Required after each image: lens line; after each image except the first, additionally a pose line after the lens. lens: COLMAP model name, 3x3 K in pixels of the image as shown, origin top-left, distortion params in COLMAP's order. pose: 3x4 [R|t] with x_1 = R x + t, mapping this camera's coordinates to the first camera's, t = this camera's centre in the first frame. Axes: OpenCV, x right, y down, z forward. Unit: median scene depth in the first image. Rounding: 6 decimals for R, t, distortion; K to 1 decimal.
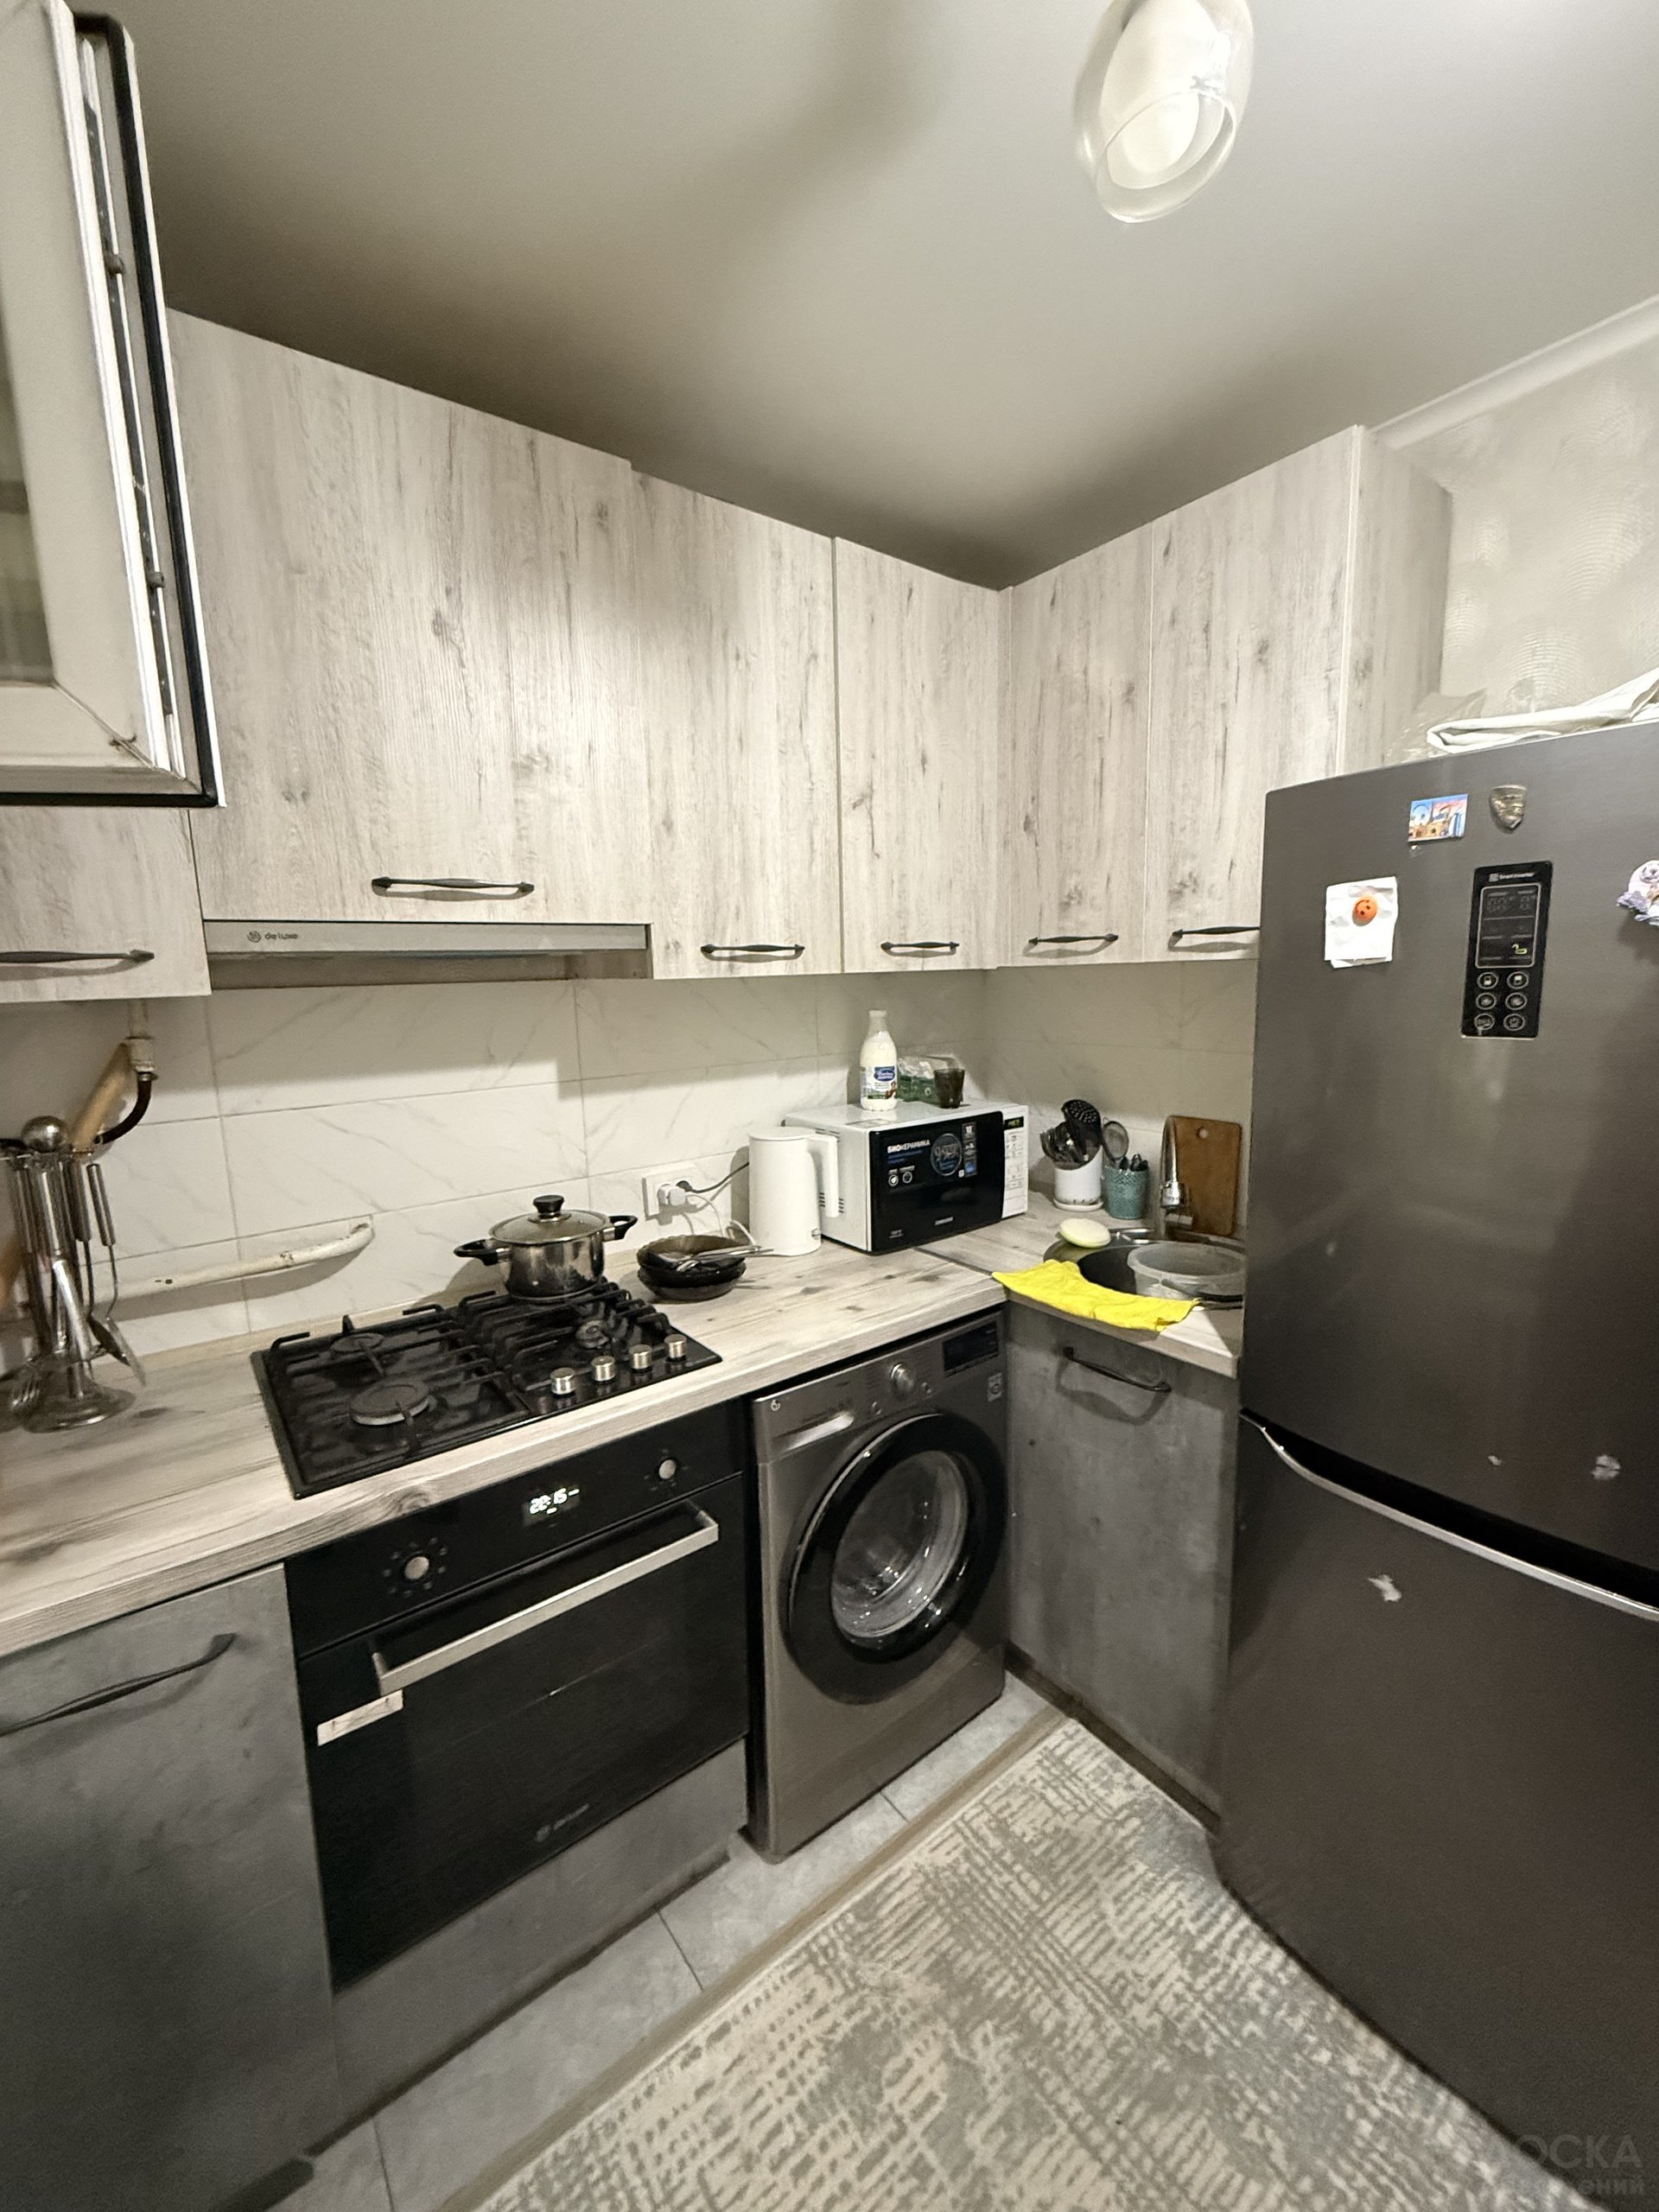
lens RADIAL K [[880.1, 0, 829.8], [0, 880.1, 1102.9], [0, 0, 1]] dist [-0.000481, 0.000151]
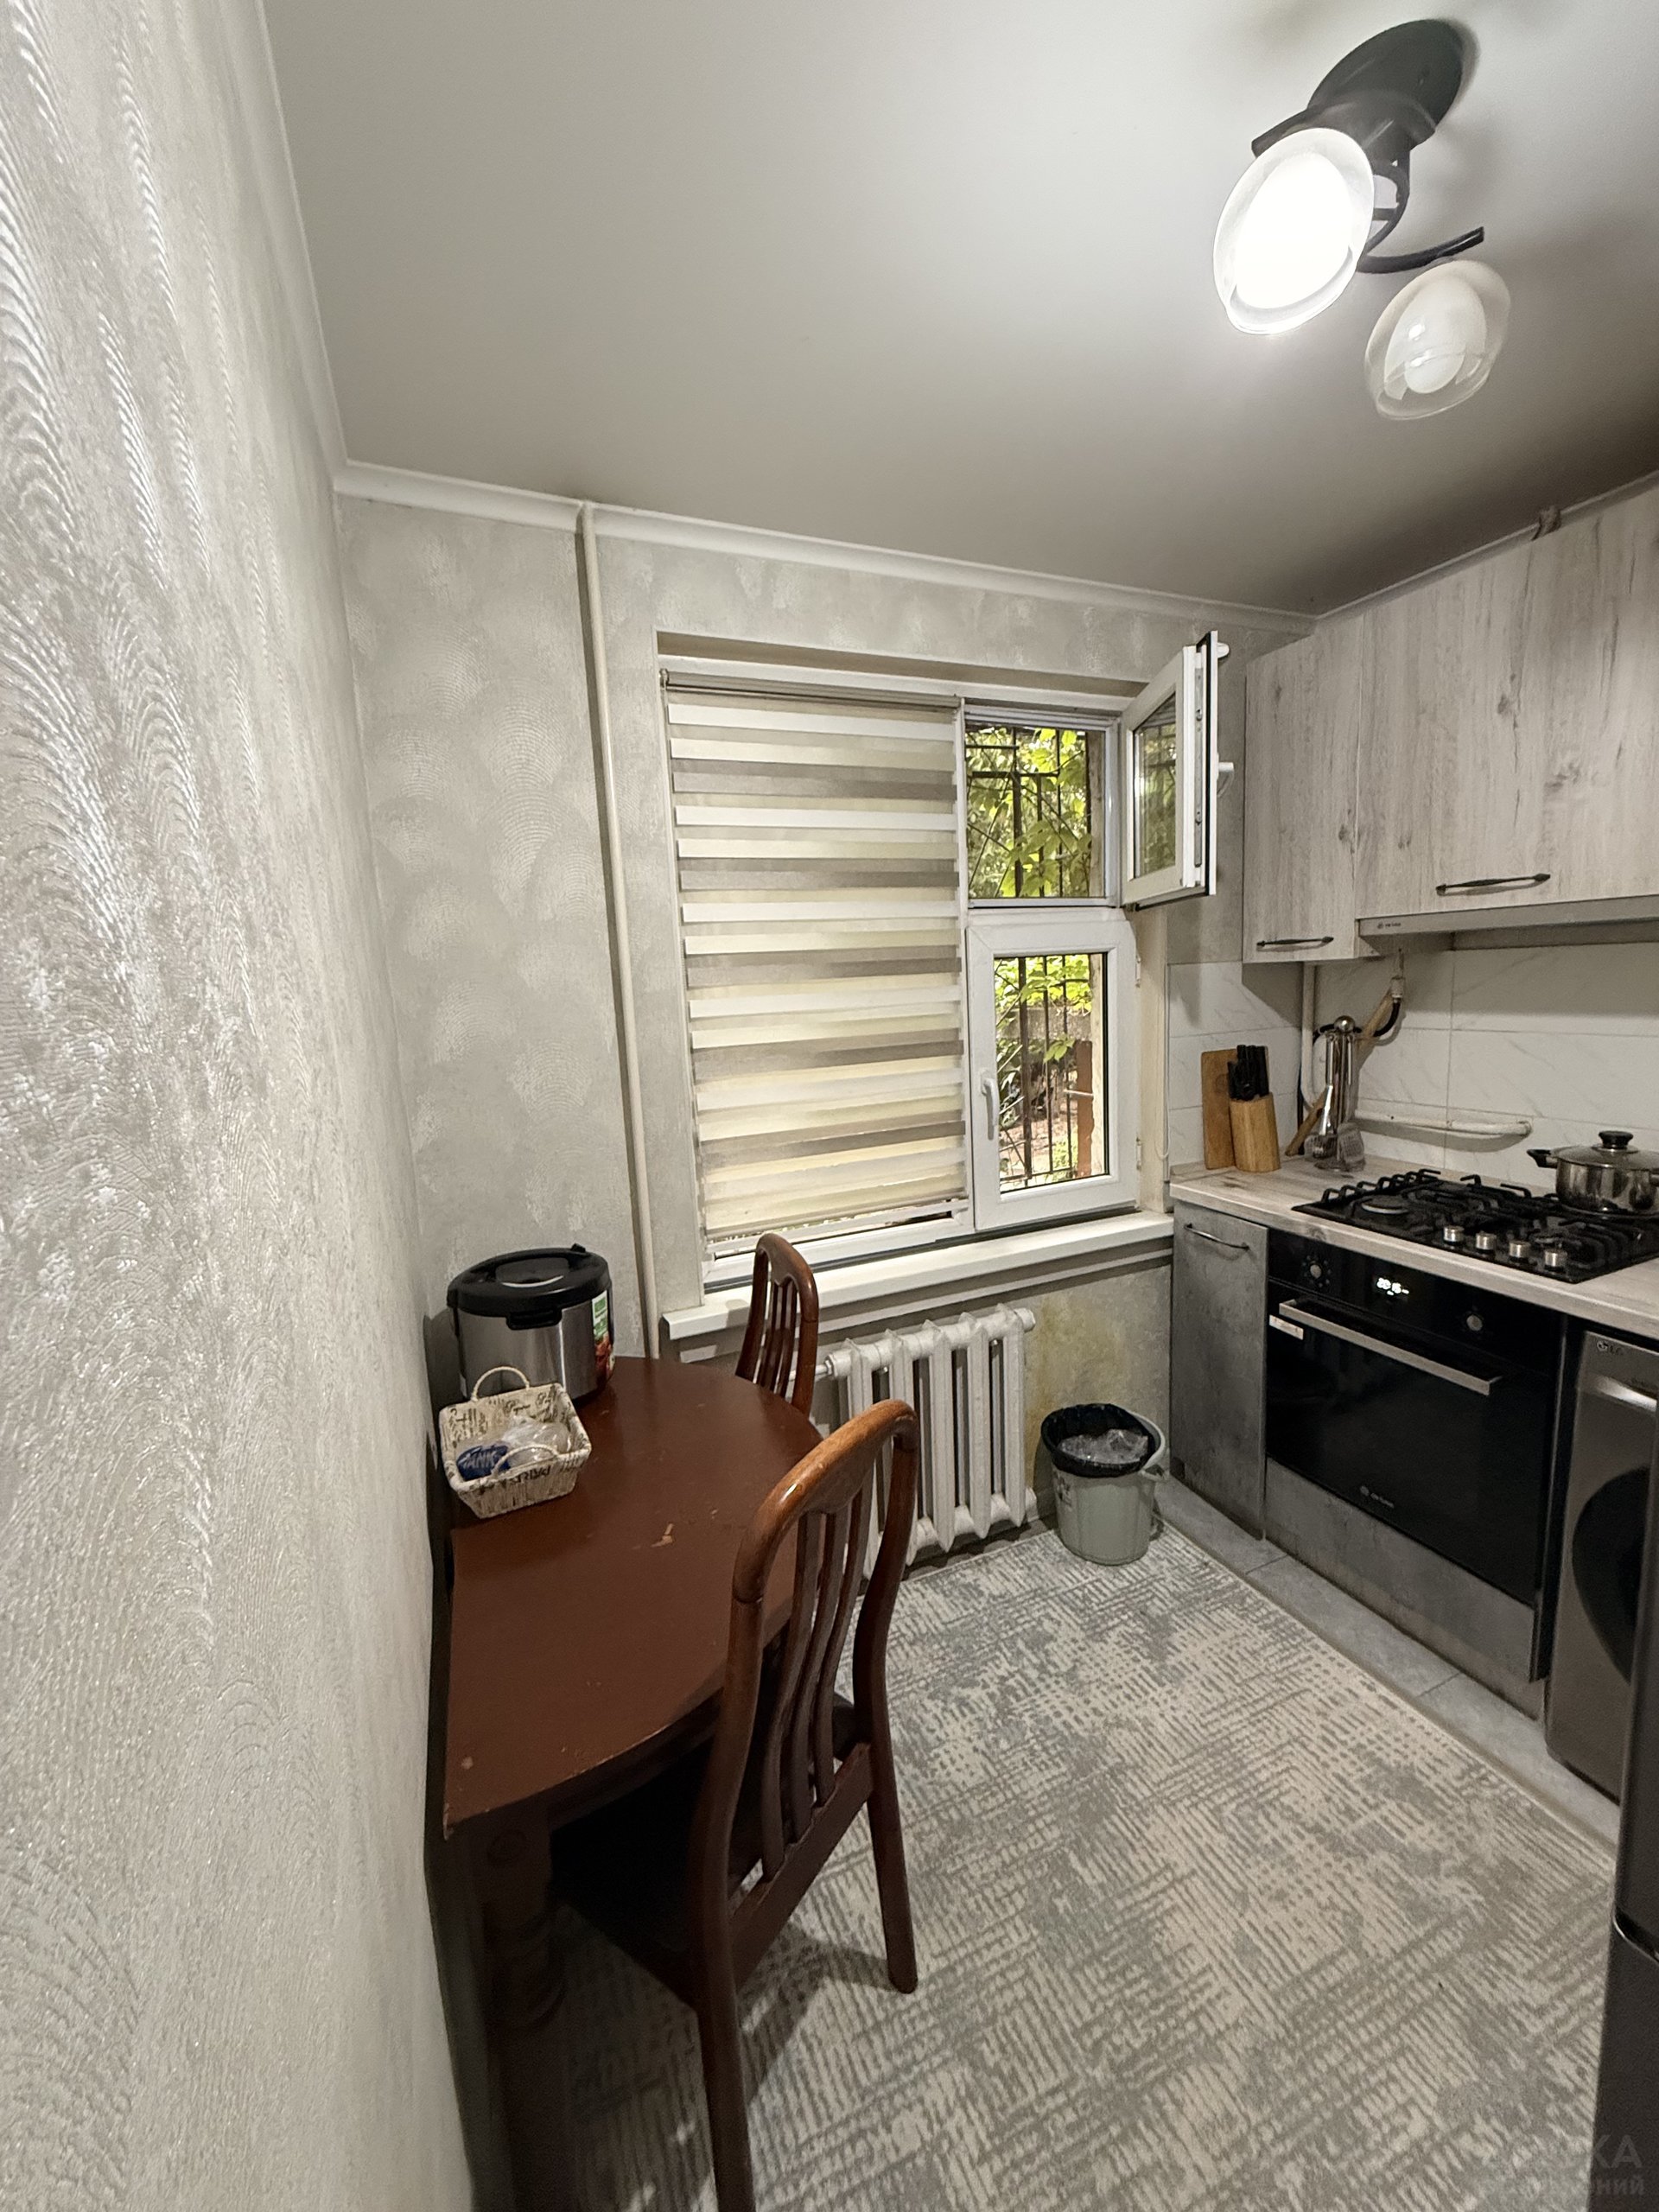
lens RADIAL K [[880.1, 0, 829.8], [0, 880.1, 1102.9], [0, 0, 1]] dist [-0.000481, 0.000151]
pose [[-0.243553, 0.179030, -0.953221, 1.352627], [-0.088235, 0.974650, 0.205599, -0.100966], [0.965866, 0.134182, -0.221583, 0.334595]]
